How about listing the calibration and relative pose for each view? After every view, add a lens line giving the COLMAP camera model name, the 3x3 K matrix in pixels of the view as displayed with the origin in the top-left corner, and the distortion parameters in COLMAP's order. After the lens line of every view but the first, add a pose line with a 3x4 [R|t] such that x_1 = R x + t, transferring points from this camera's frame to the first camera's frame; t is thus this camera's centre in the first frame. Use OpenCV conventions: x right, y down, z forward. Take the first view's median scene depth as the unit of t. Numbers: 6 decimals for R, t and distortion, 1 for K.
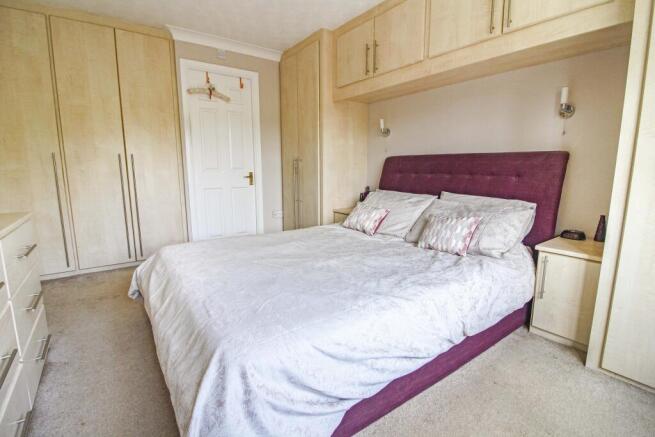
lens RADIAL K [[311.4, 0, 331.2], [0, 311.4, 217.1], [0, 0, 1]] dist [-0.004992, -0.001034]
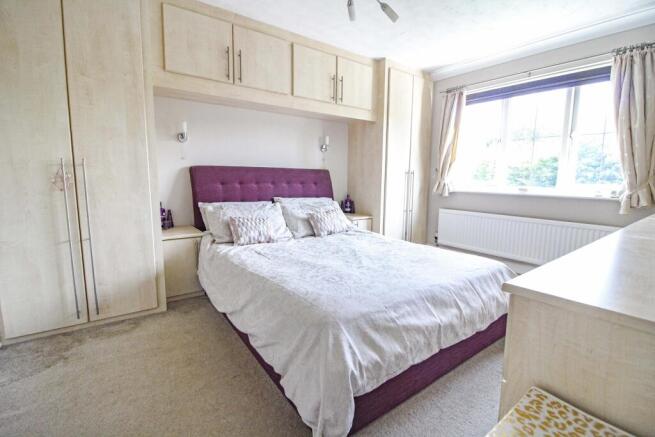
lens RADIAL K [[311.4, 0, 331.2], [0, 311.4, 217.1], [0, 0, 1]] dist [-0.004992, -0.001034]
pose [[-0.017436, -0.133751, 0.990862, -0.881549], [0.143664, 0.980394, 0.134866, -0.136811], [-0.989473, 0.144703, 0.002121, 0.763577]]
